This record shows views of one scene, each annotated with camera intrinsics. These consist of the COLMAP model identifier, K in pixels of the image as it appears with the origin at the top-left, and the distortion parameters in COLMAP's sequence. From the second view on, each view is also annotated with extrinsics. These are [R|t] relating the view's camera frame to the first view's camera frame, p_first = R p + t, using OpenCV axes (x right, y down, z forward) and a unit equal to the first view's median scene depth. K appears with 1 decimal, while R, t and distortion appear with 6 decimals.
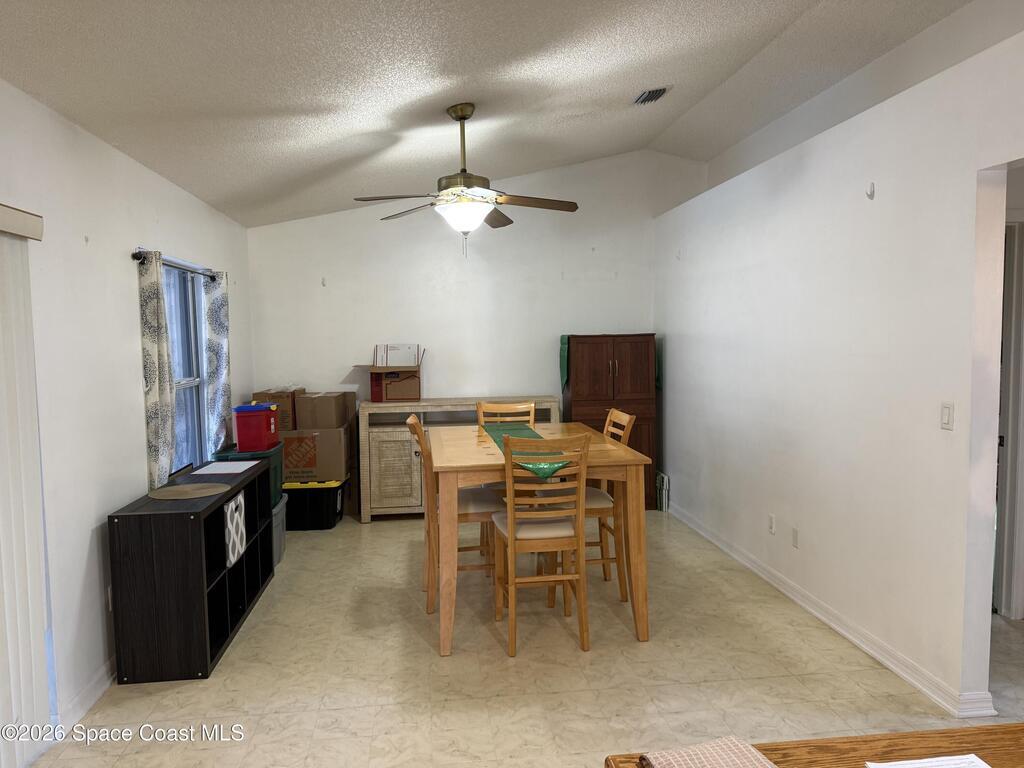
lens RADIAL K [[716.5, 0, 512.0], [0, 716.5, 384.0], [0, 0, 1]] dist [-0.004579, -0.005538]
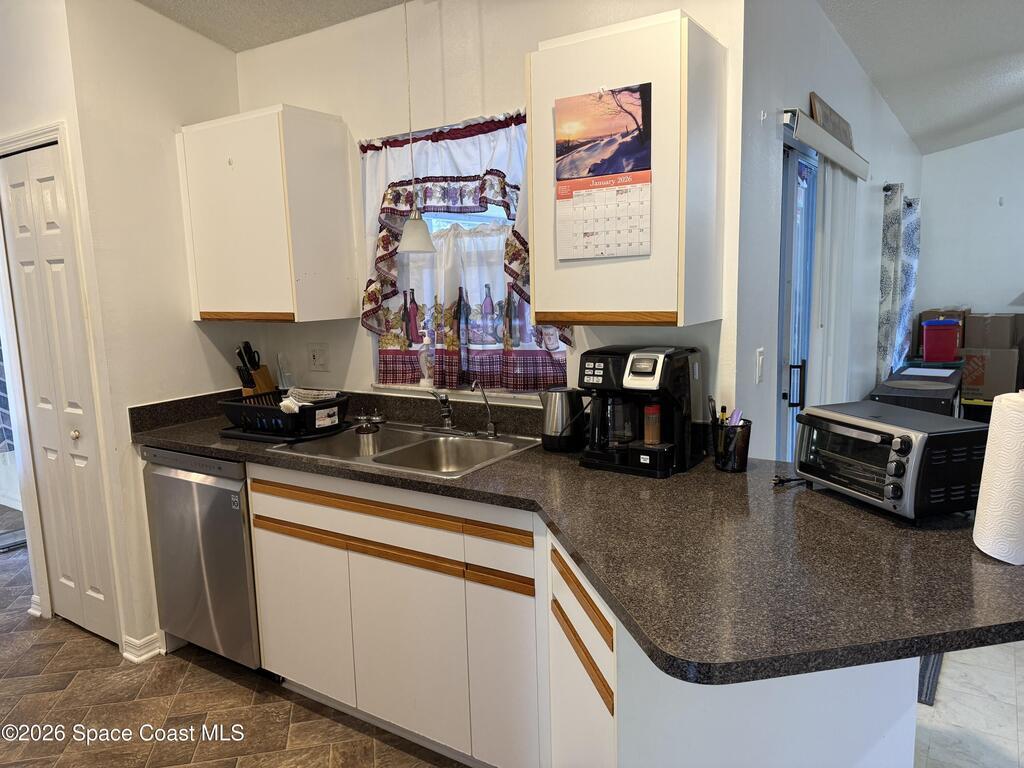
lens RADIAL K [[716.5, 0, 512.0], [0, 716.5, 384.0], [0, 0, 1]] dist [-0.004579, -0.005538]
pose [[0.753765, 0.081343, -0.652090, -0.136229], [-0.022599, 0.994931, 0.097986, 0.034409], [0.656756, -0.059122, 0.751782, -0.255344]]
